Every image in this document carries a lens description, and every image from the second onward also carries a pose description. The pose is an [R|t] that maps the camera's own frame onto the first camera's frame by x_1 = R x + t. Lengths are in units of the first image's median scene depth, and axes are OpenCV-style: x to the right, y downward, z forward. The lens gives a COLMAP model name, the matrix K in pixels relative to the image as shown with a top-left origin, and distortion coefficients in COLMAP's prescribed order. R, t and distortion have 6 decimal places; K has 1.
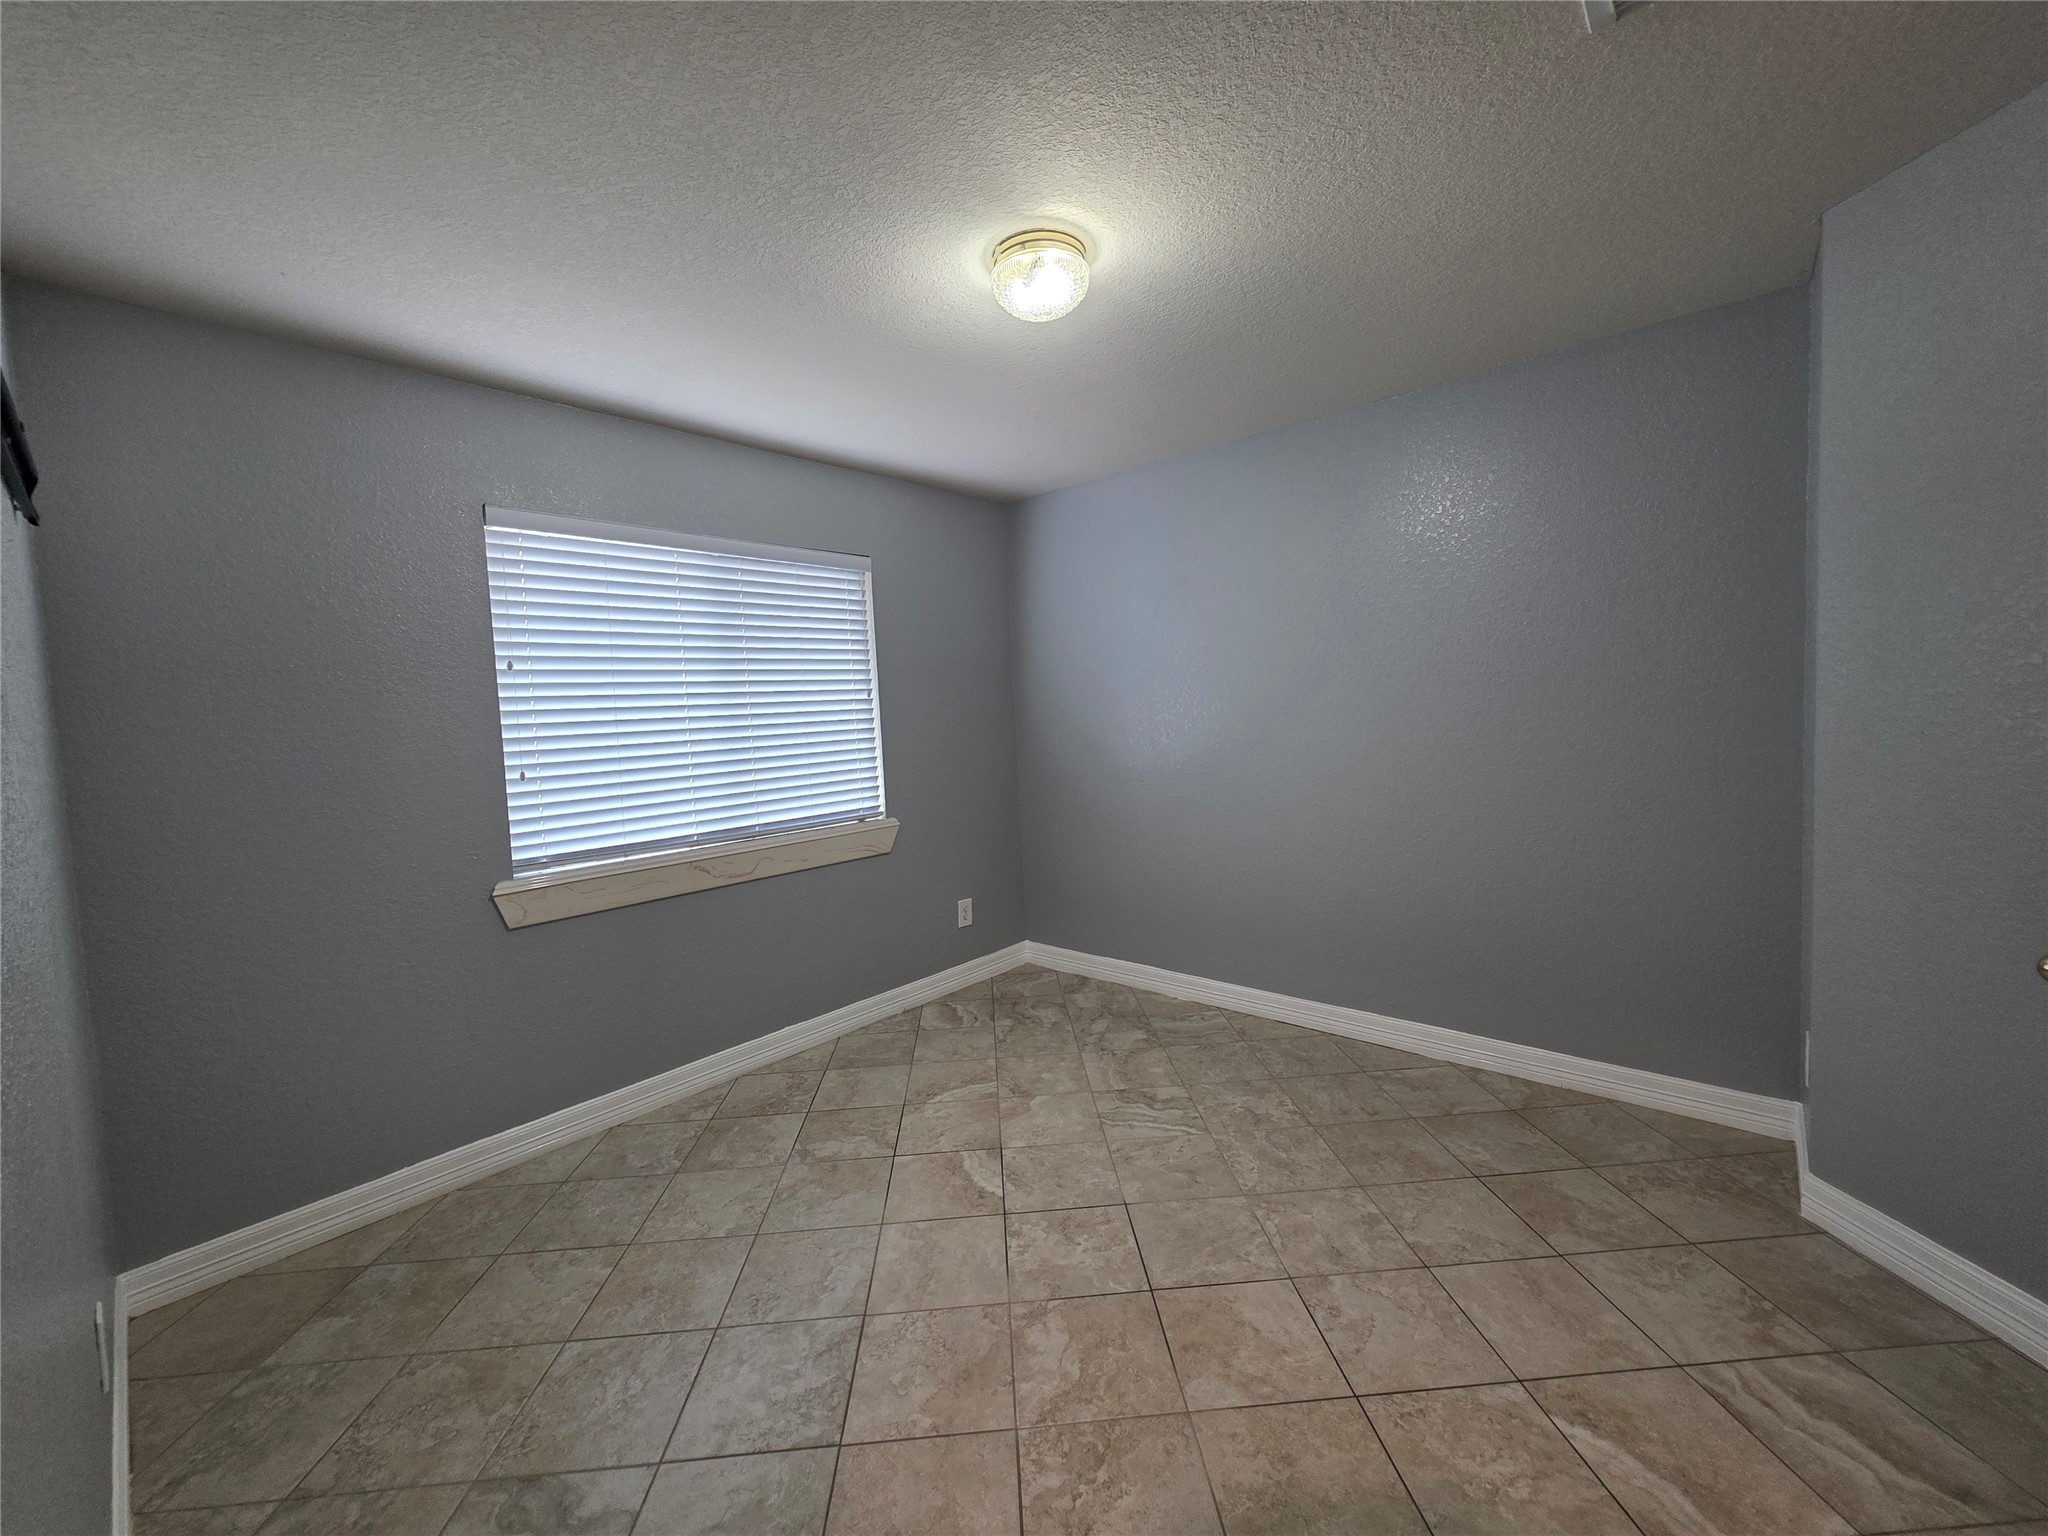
lens RADIAL K [[813.3, 0, 1030.8], [0, 813.3, 757.2], [0, 0, 1]] dist [0.000941, 0.001998]
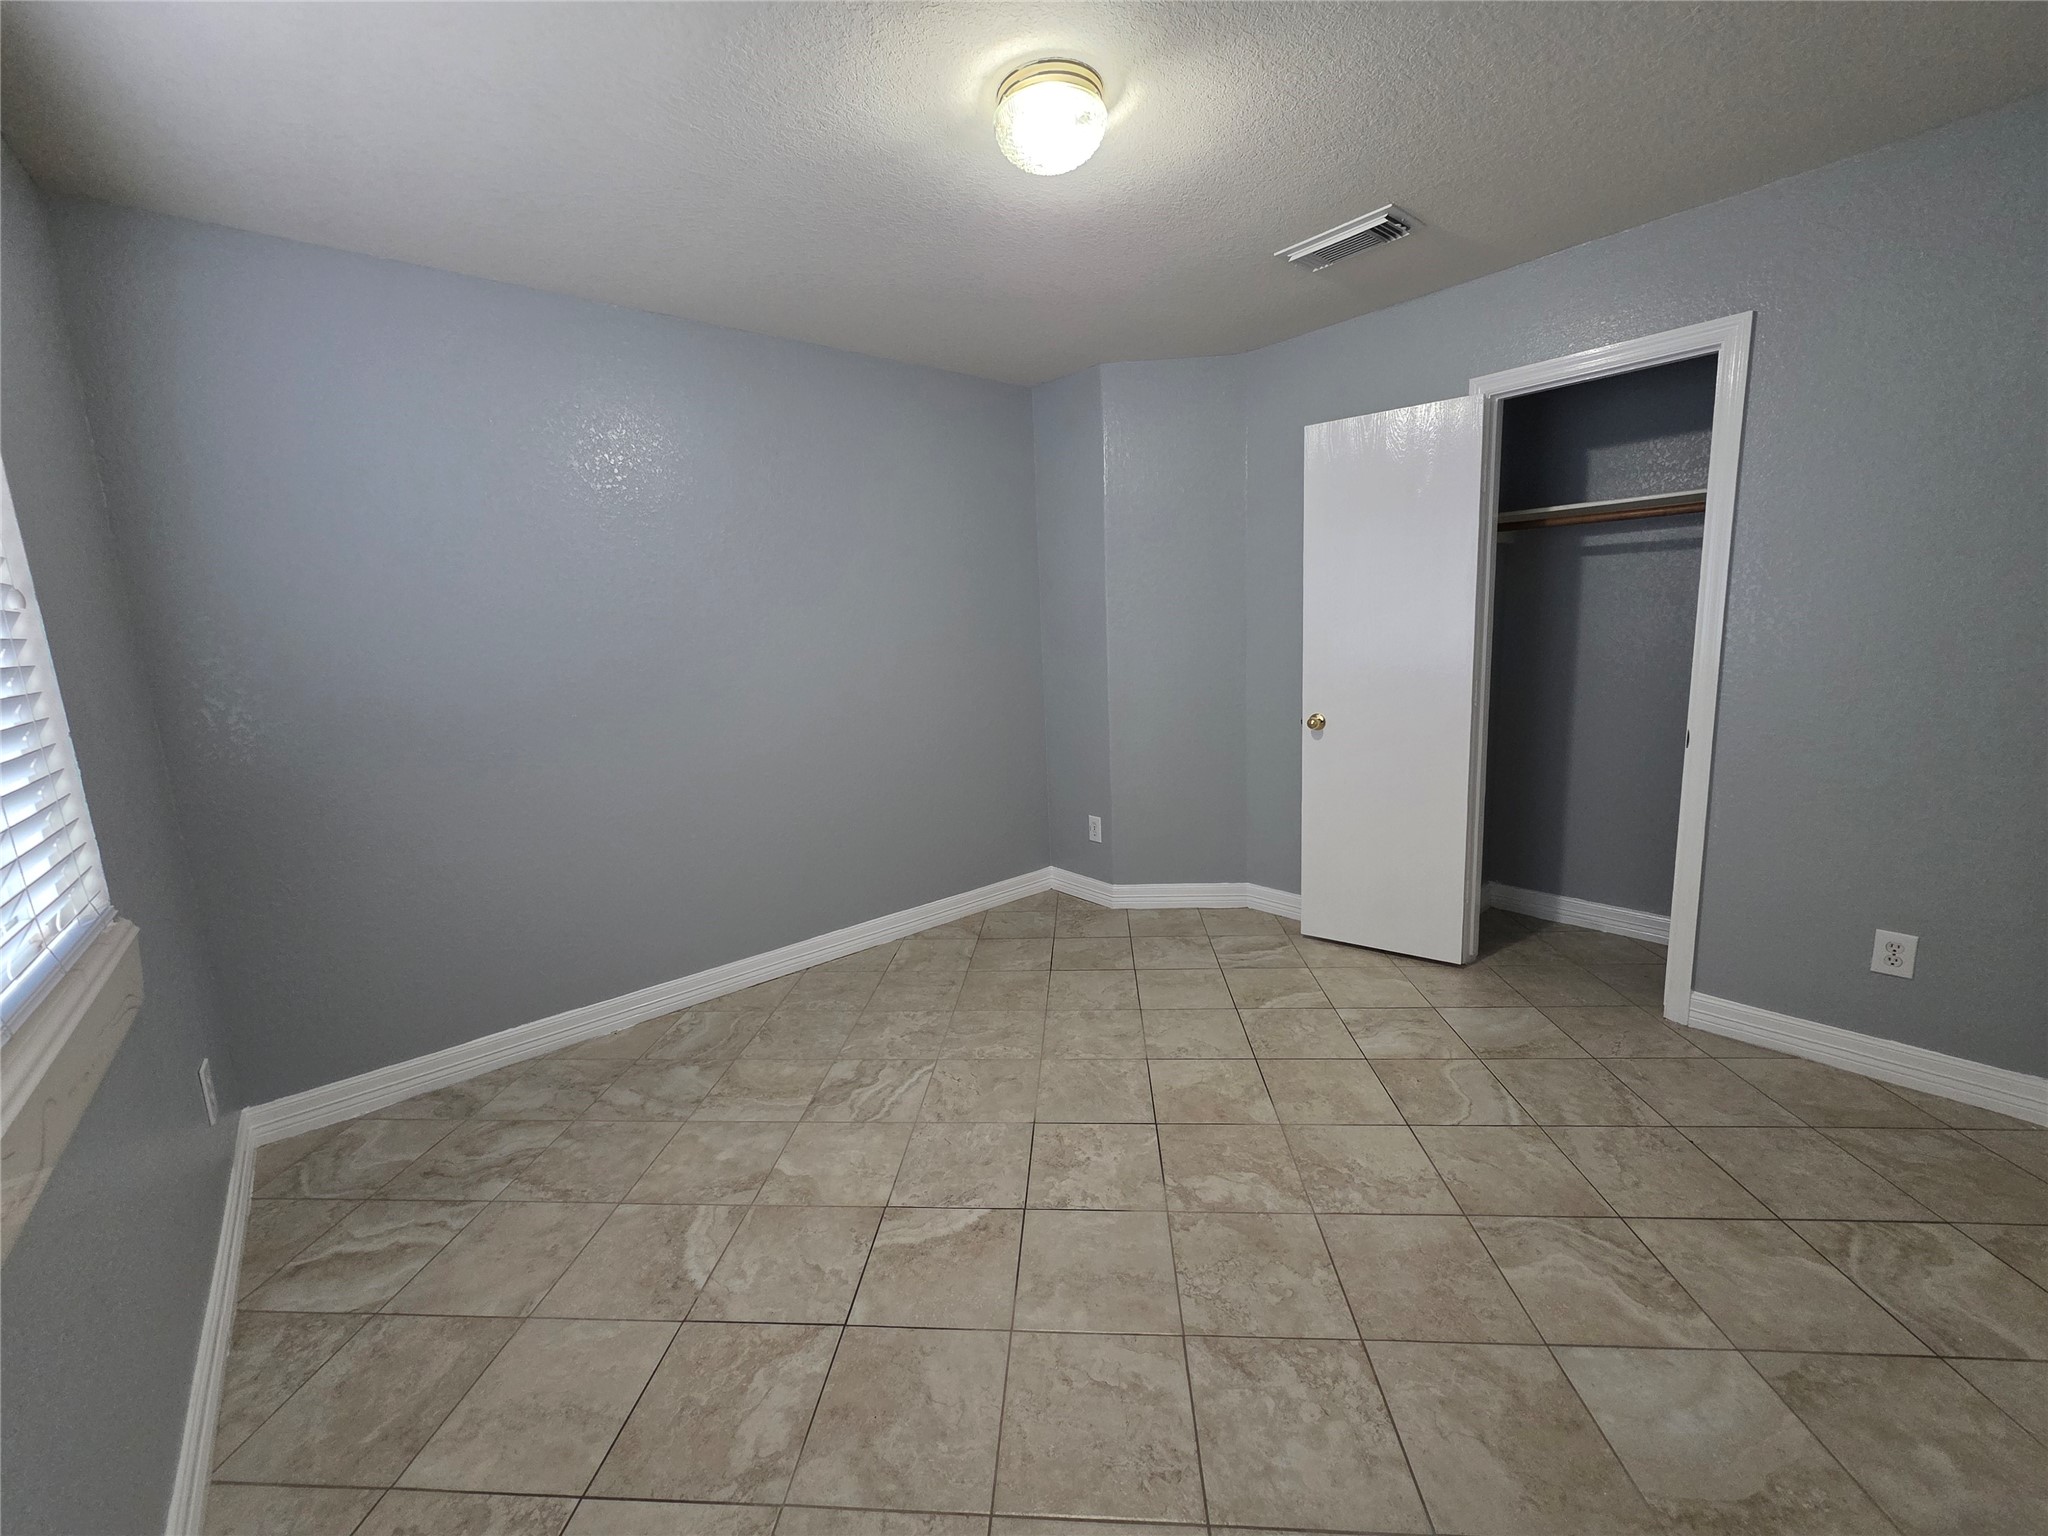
lens RADIAL K [[813.3, 0, 1030.8], [0, 813.3, 757.2], [0, 0, 1]] dist [0.000941, 0.001998]
pose [[0.138302, -0.123978, 0.982600, -0.806713], [0.095140, 0.989209, 0.111421, -0.006896], [-0.985810, 0.078074, 0.148605, 0.816922]]
